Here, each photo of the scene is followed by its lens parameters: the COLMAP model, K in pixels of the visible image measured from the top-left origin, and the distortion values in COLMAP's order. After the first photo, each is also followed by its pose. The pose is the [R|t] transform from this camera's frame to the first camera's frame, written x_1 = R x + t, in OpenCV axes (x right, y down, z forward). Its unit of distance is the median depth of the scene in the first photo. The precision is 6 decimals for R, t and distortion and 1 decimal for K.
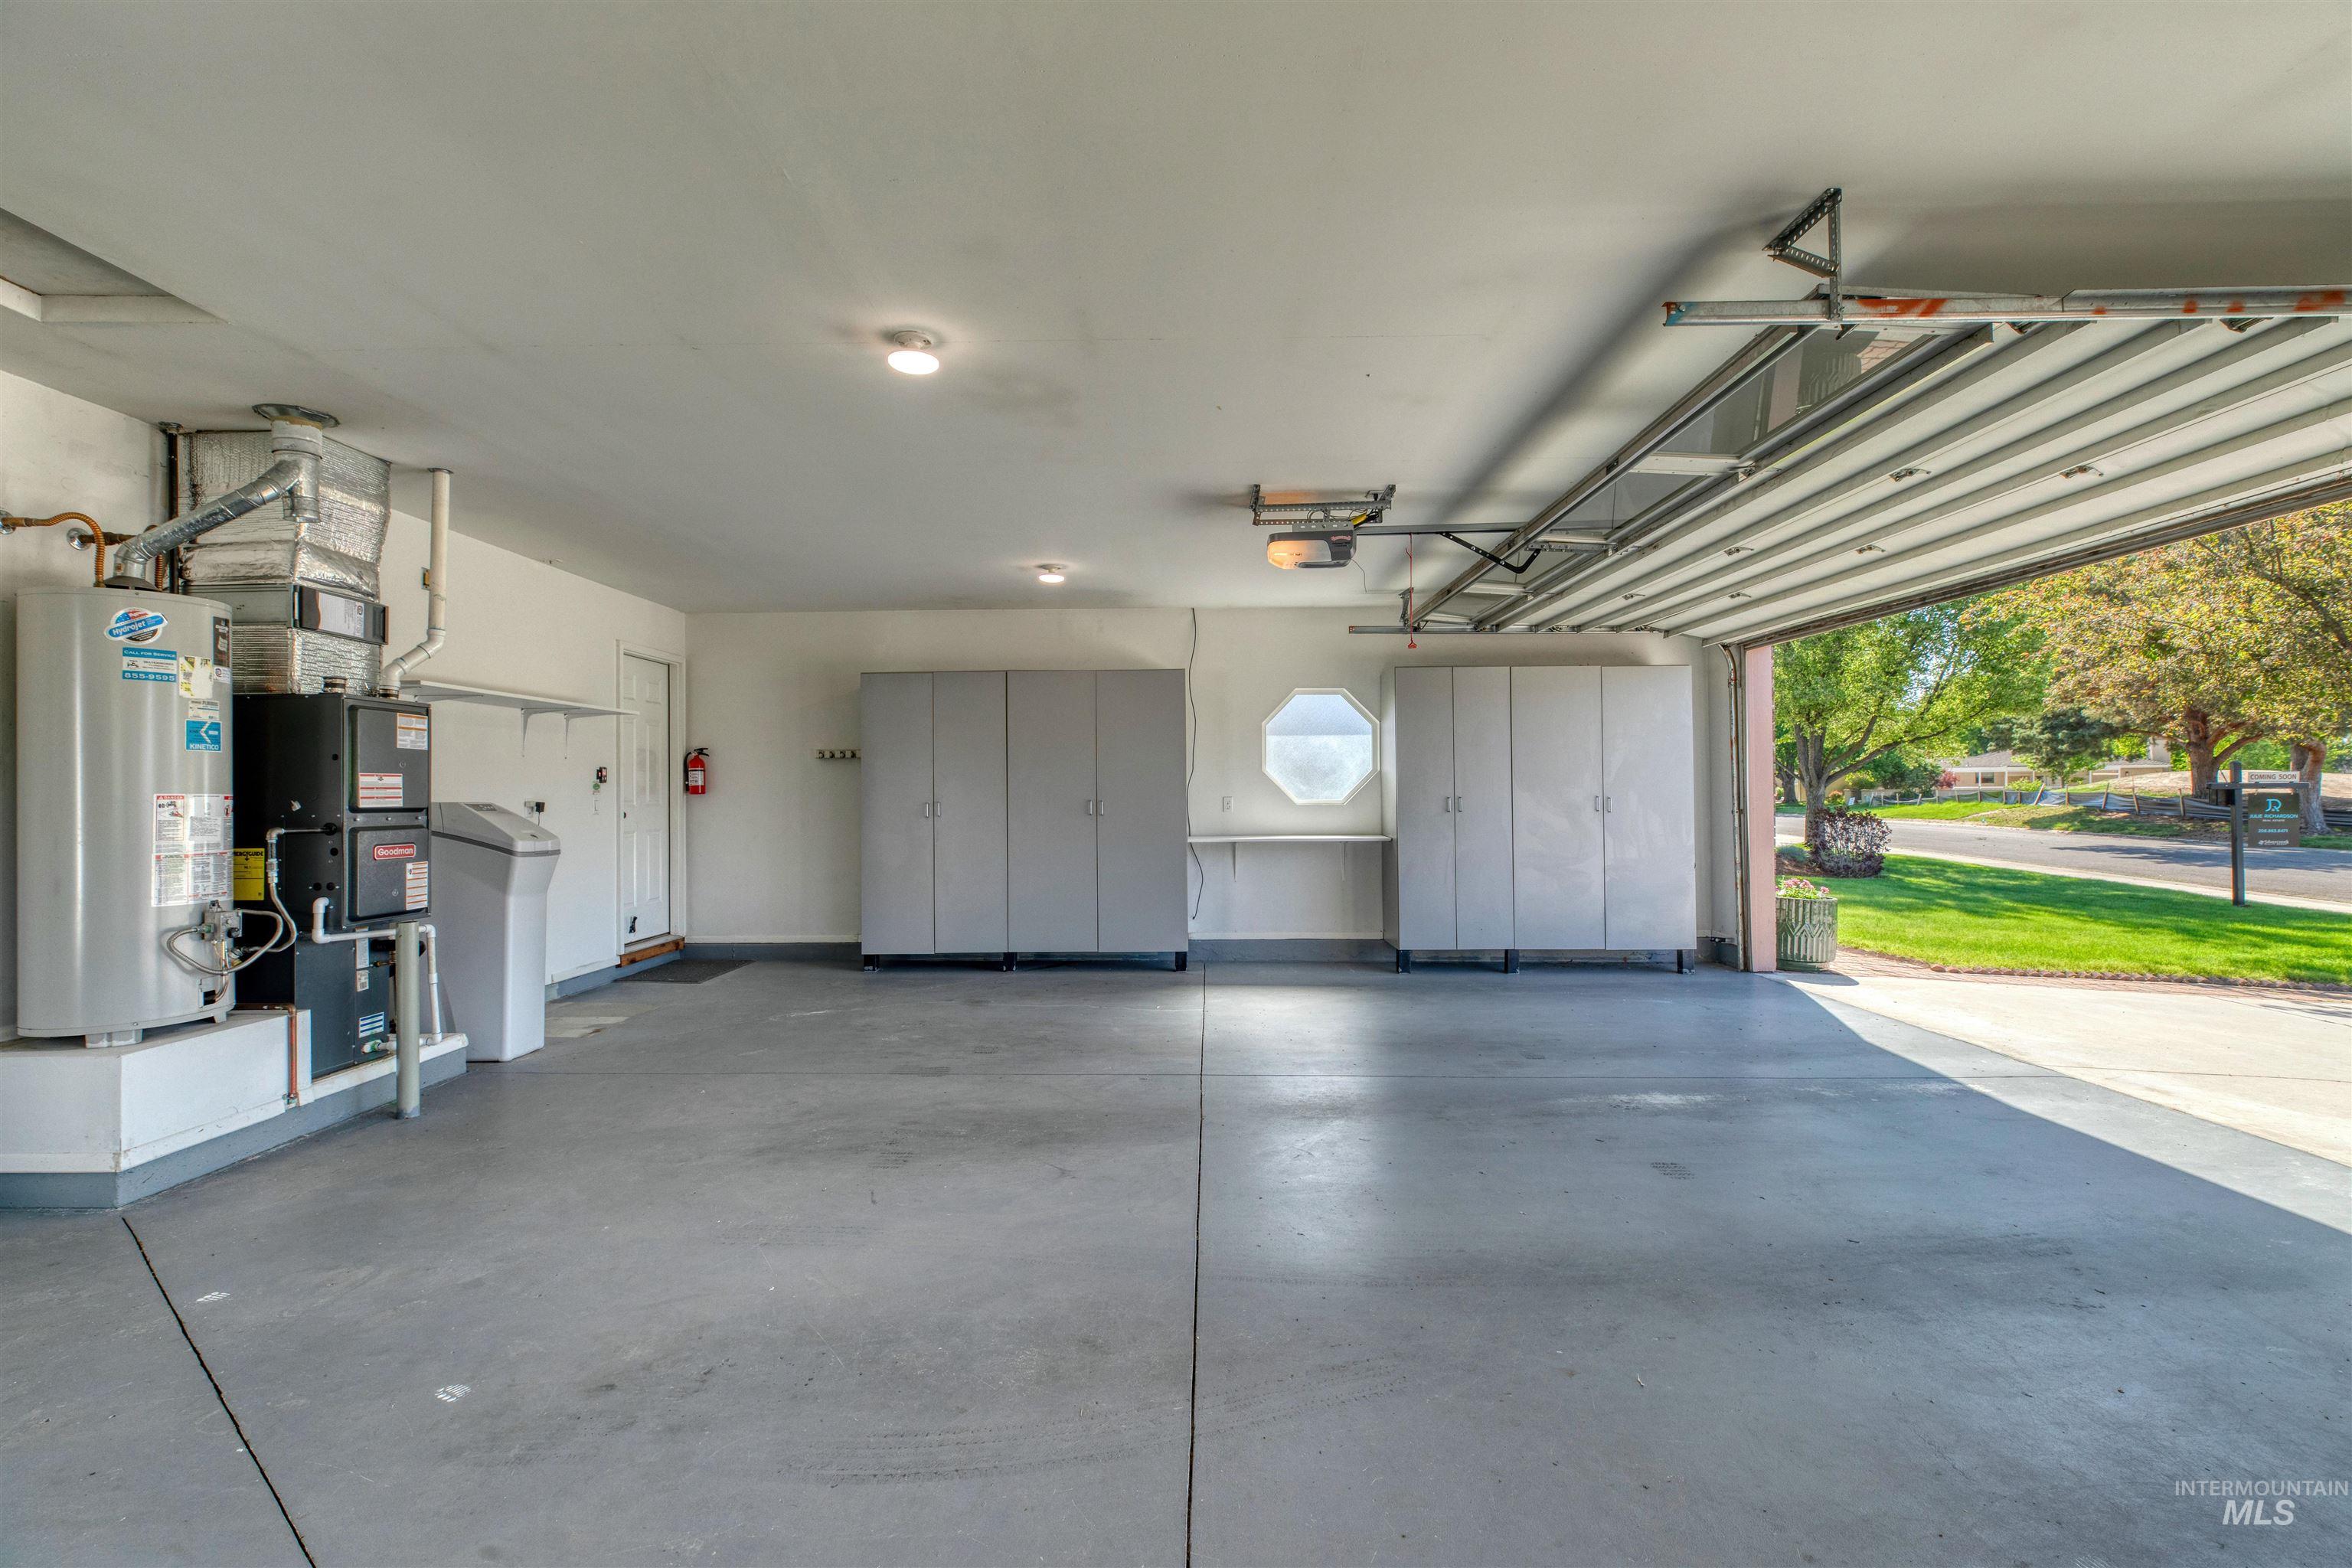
lens RADIAL K [[1082.3, 0, 1174.6], [0, 1082.3, 781.5], [0, 0, 1]] dist [-0.001682, -0.000215]
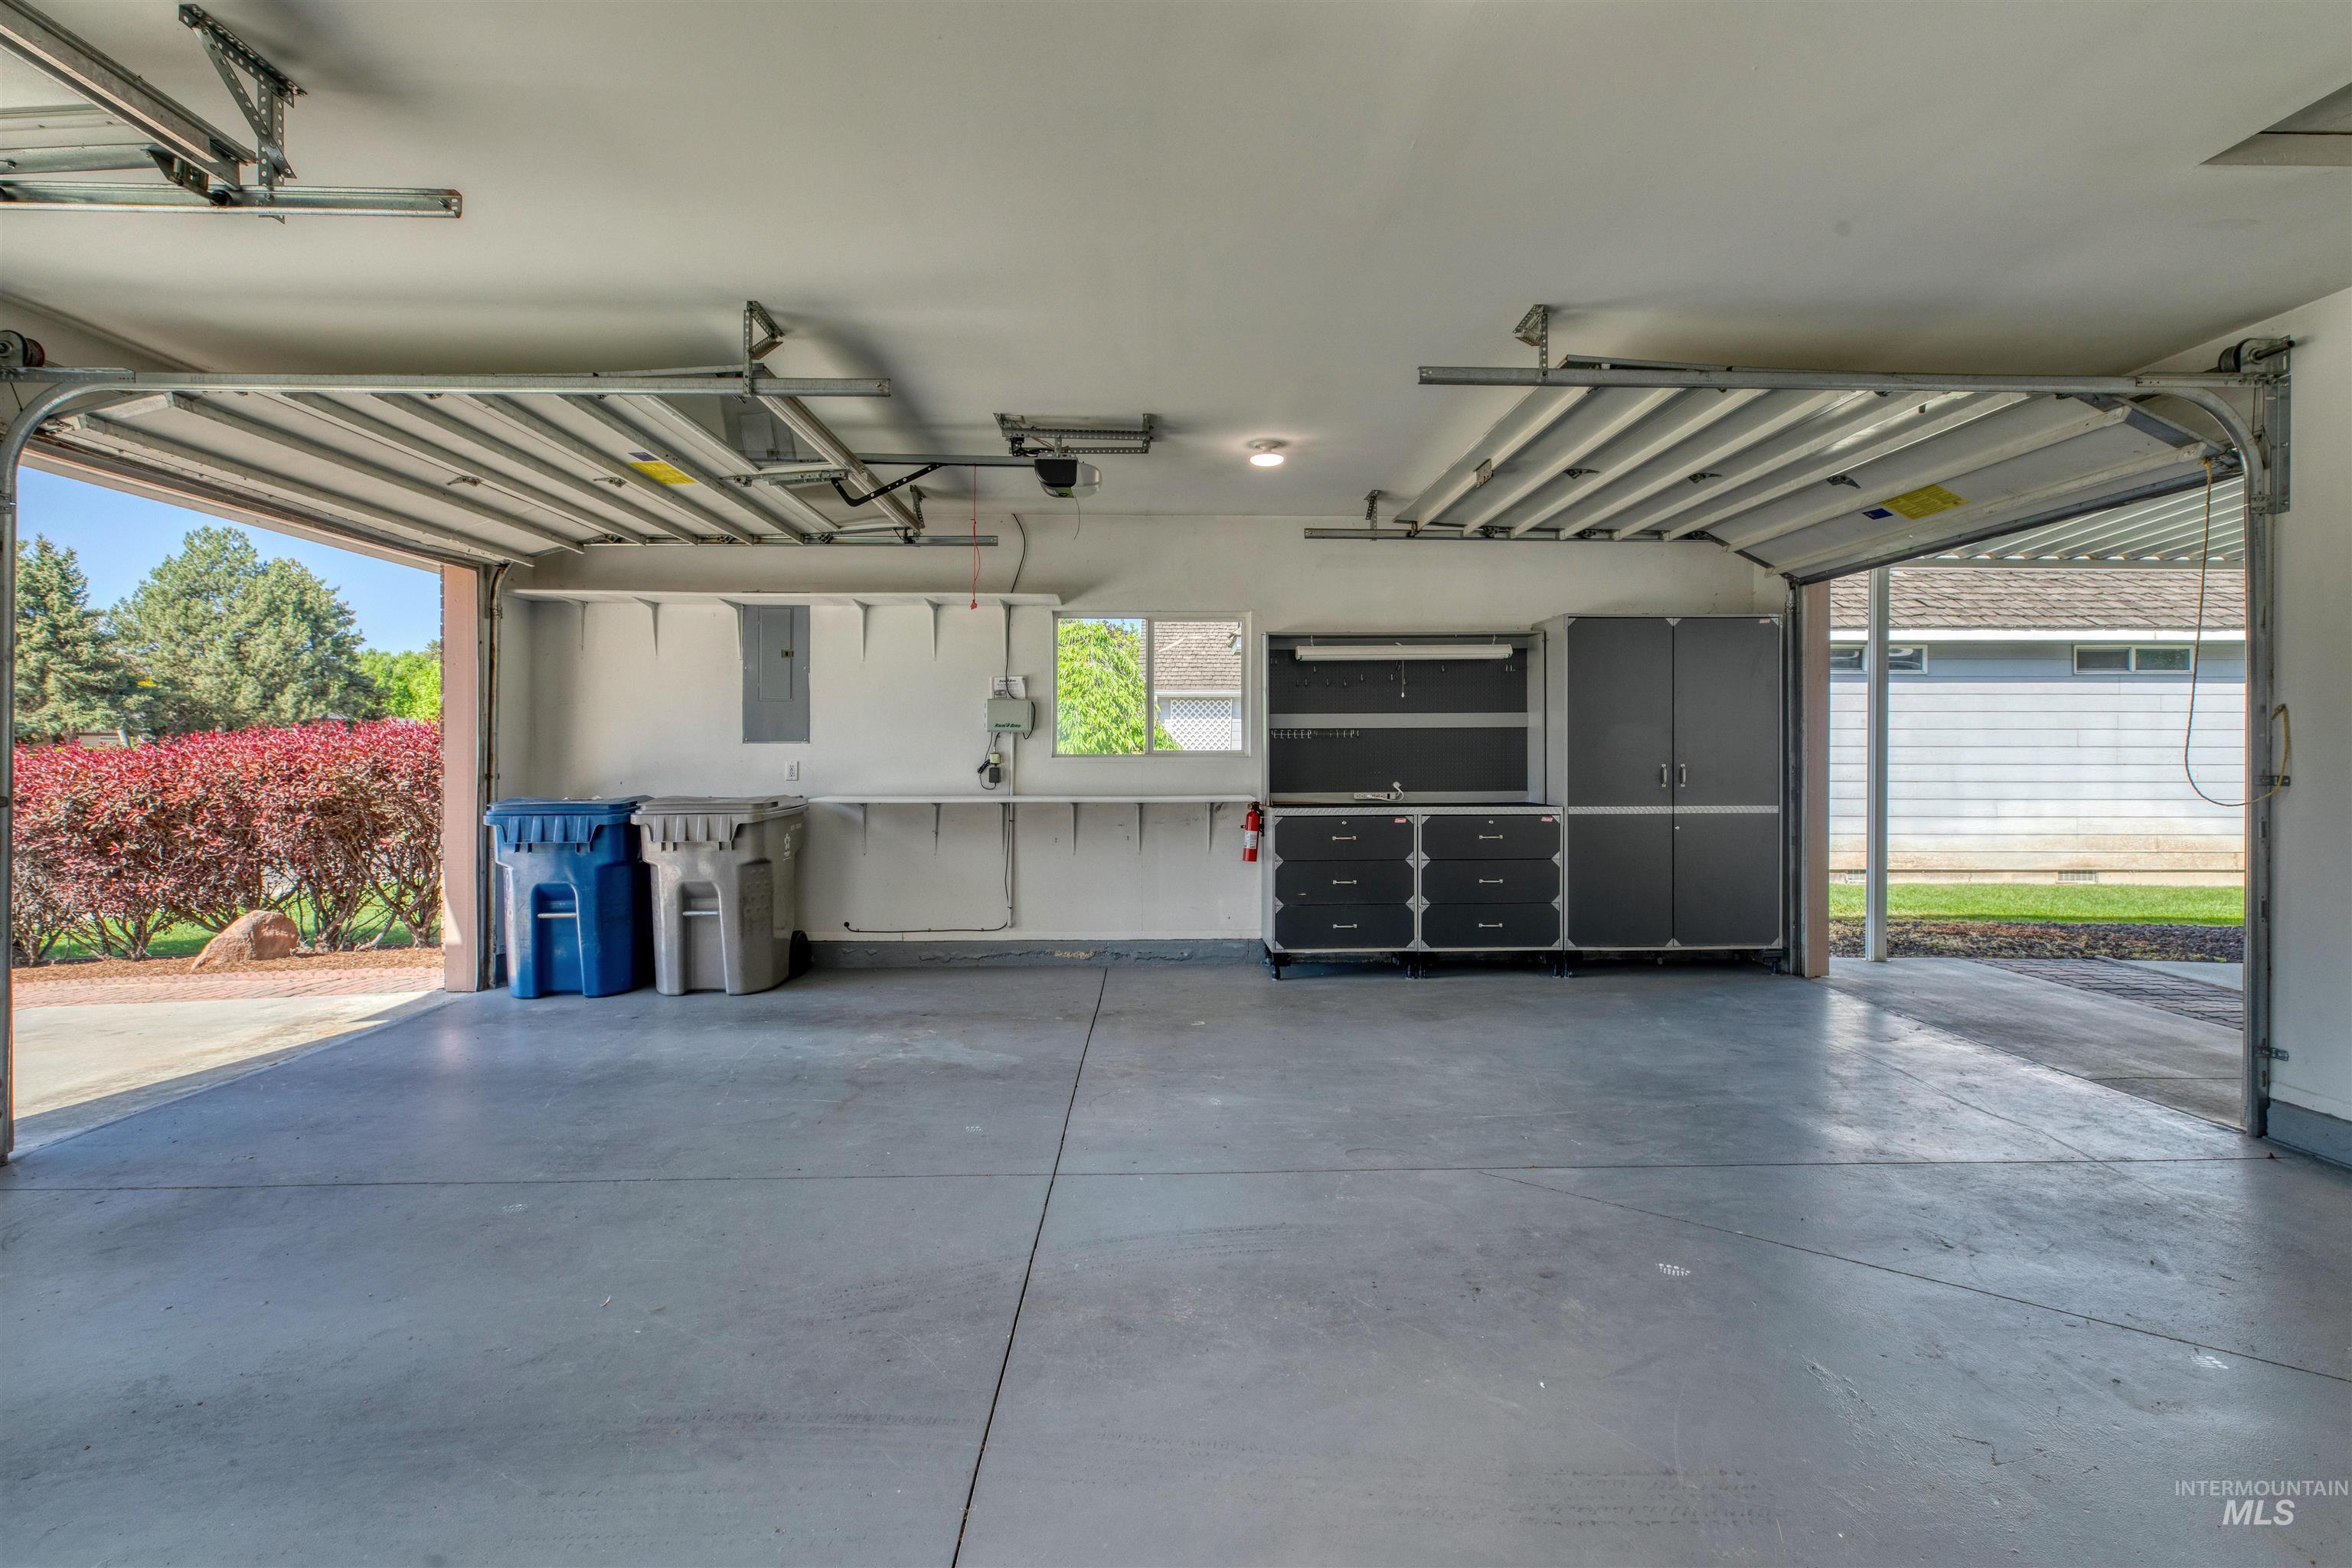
lens RADIAL K [[1082.3, 0, 1175.9], [0, 1082.3, 768.8], [0, 0, 1]] dist [-0.001682, -0.000215]
pose [[-0.998585, 0.006976, -0.052727, -0.078614], [0.006405, 0.999919, 0.010998, 0.016502], [0.052799, 0.010645, -0.998548, 1.980718]]
